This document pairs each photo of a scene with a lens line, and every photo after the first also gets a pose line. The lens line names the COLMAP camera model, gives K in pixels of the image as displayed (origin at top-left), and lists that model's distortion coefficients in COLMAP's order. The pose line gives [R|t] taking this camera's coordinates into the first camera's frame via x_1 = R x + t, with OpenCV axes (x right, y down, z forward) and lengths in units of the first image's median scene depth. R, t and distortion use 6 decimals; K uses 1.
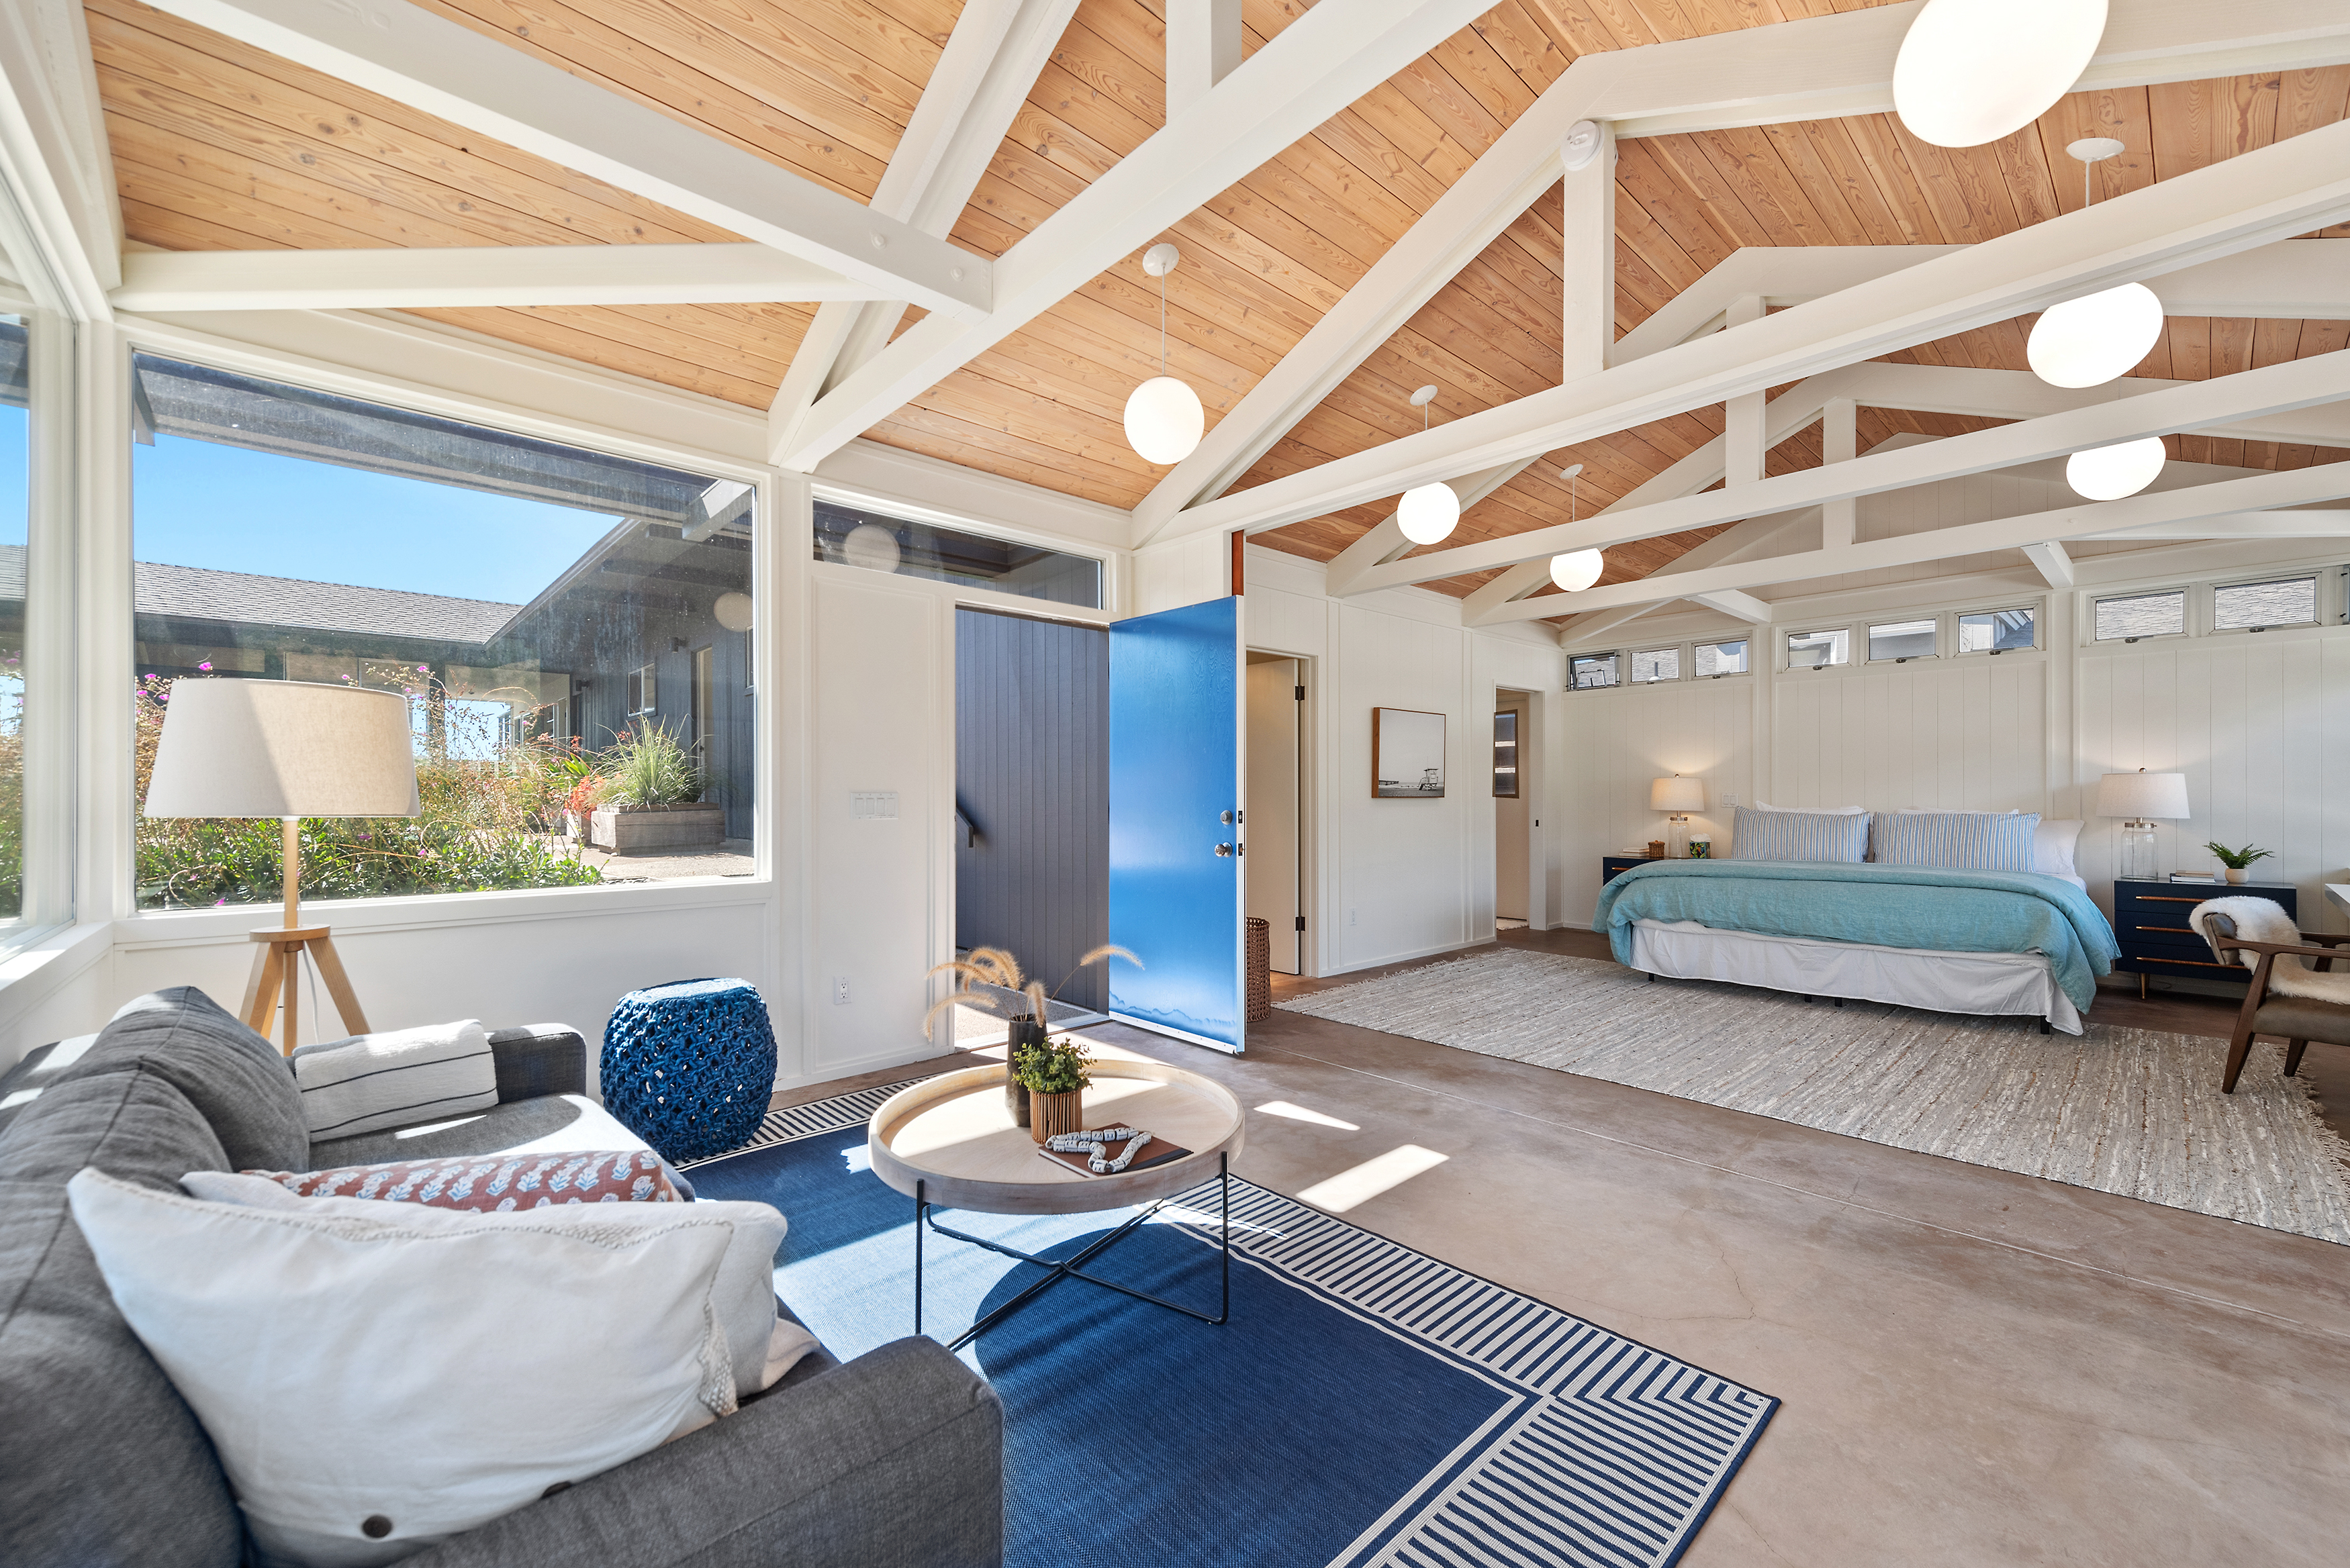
lens RADIAL K [[928.4, 0, 1184.9], [0, 928.4, 794.5], [0, 0, 1]] dist [0.002389, -0.000066]
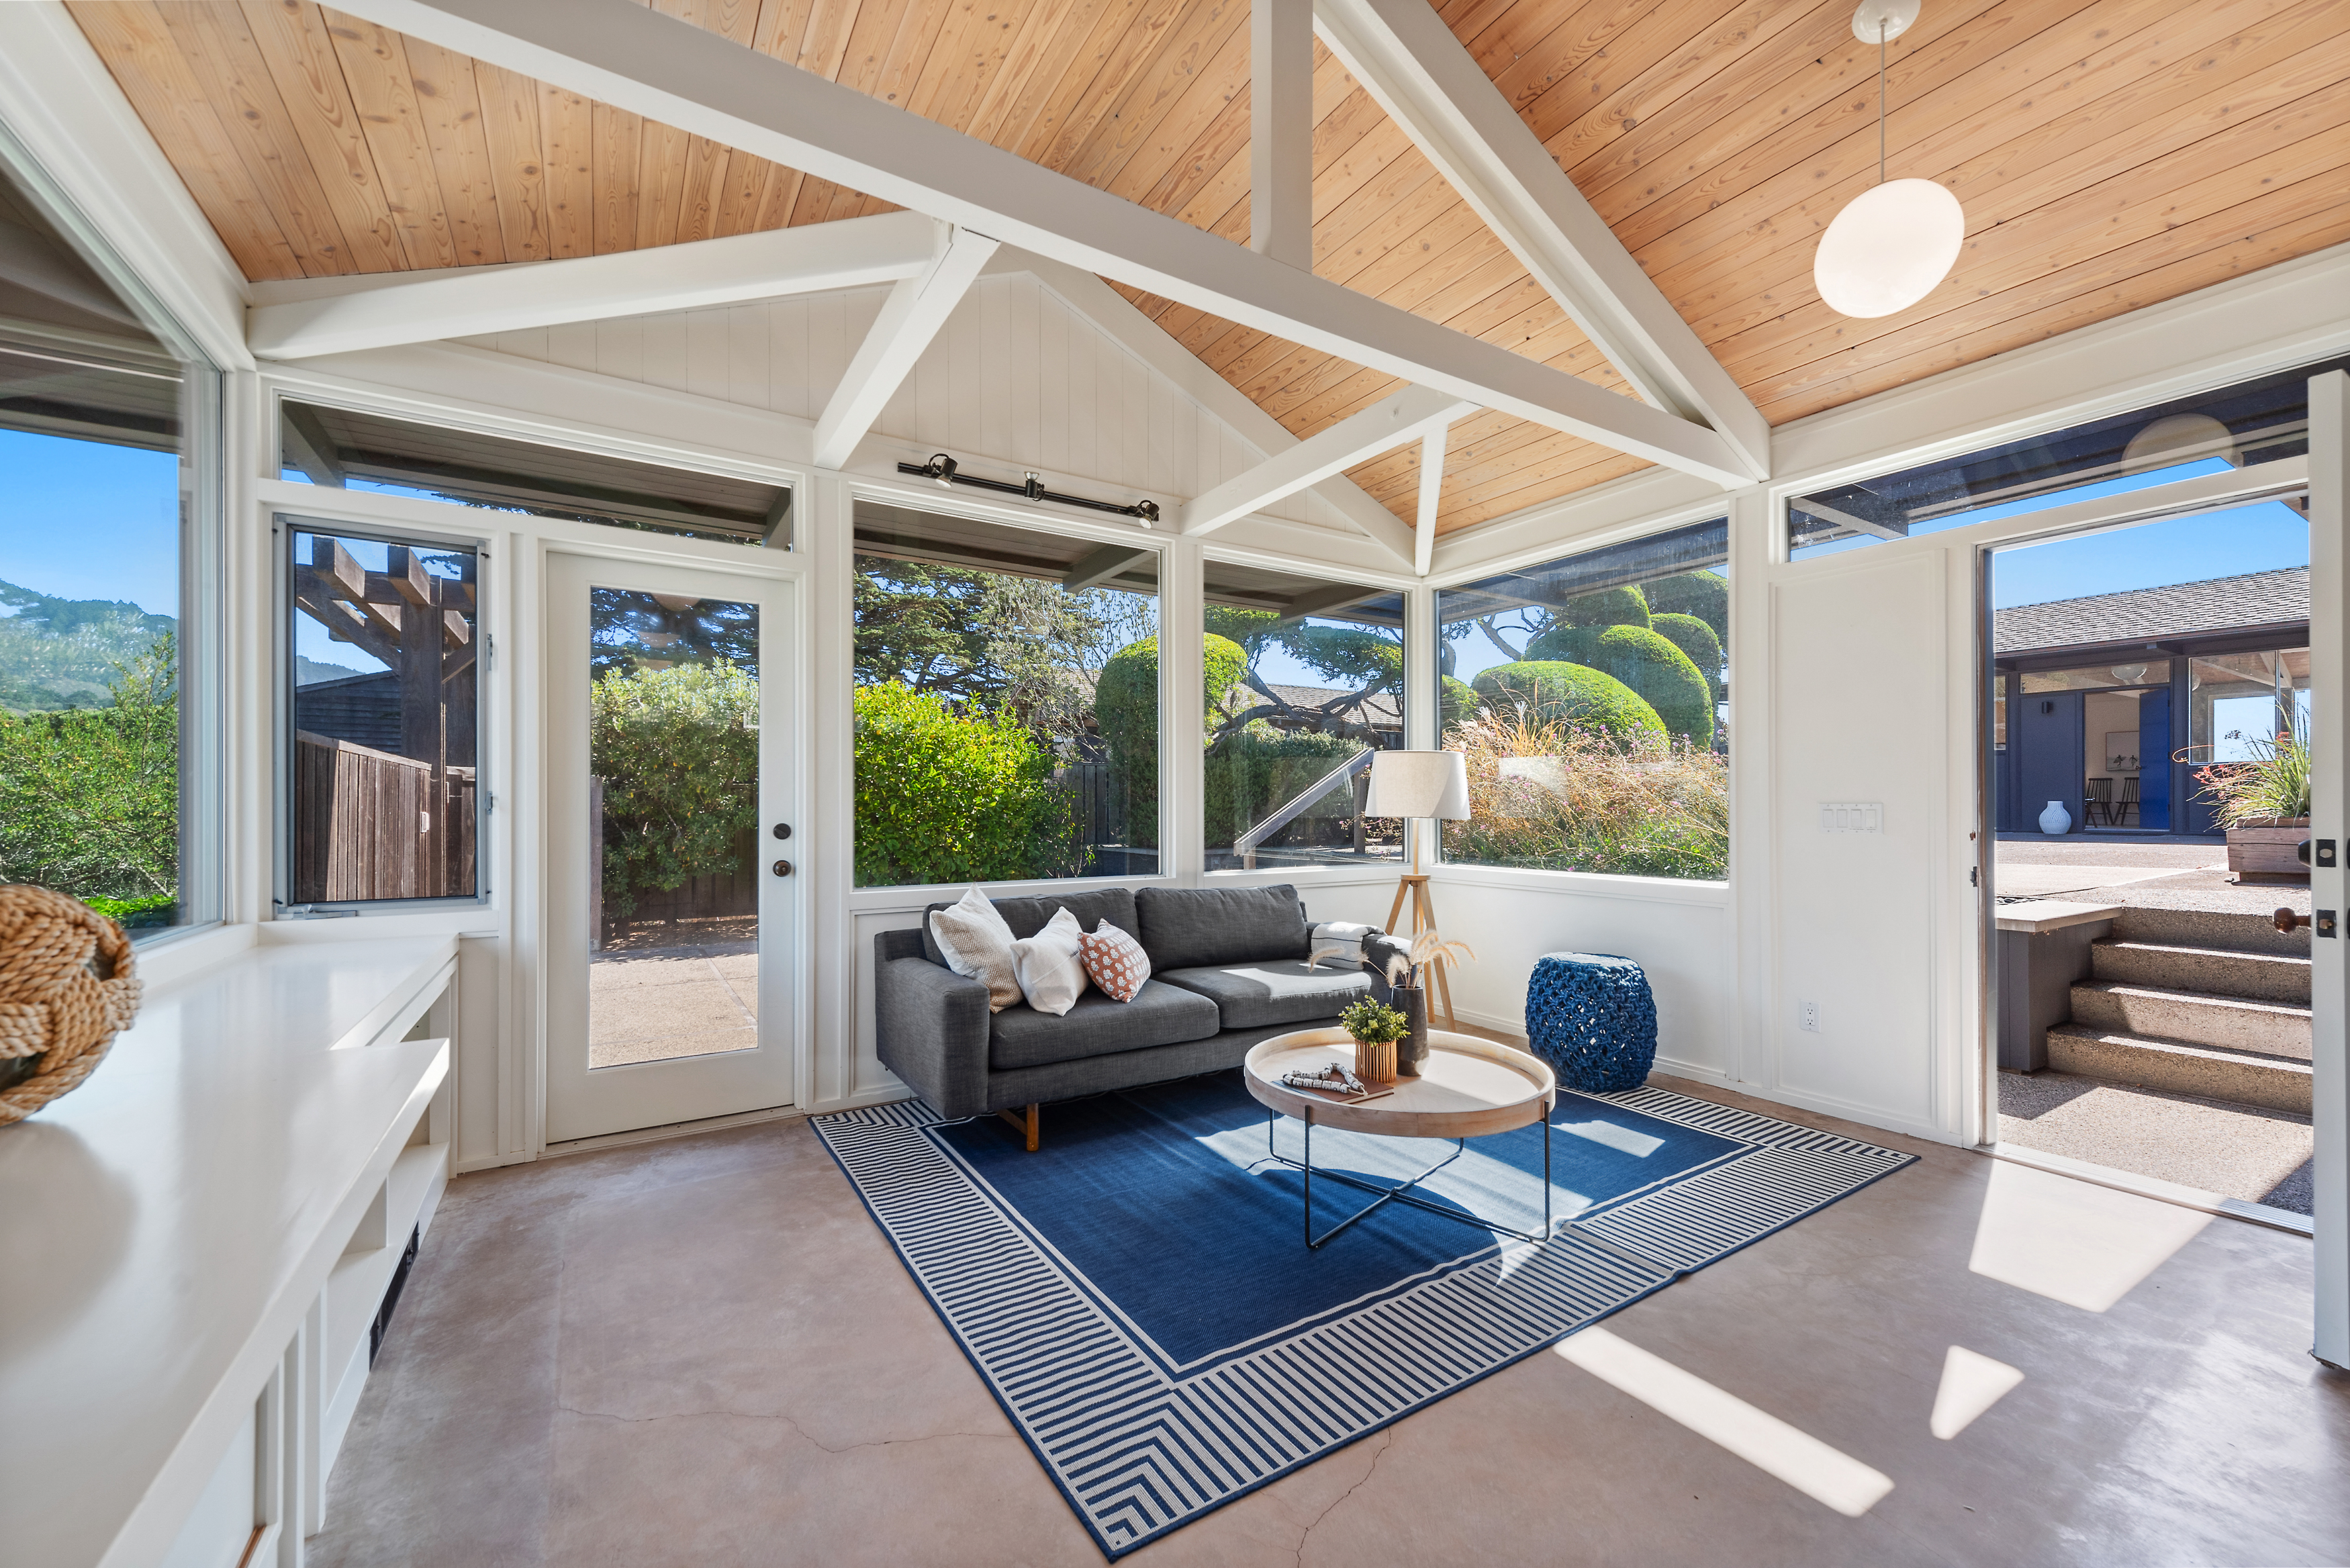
lens RADIAL K [[928.4, 0, 1187.1], [0, 928.4, 796.7], [0, 0, 1]] dist [0.002389, -0.000066]
pose [[-0.190381, -0.005732, -0.981693, 1.015746], [0.003965, 0.999970, -0.006608, -0.006102], [0.981702, -0.005151, -0.190353, 0.871663]]
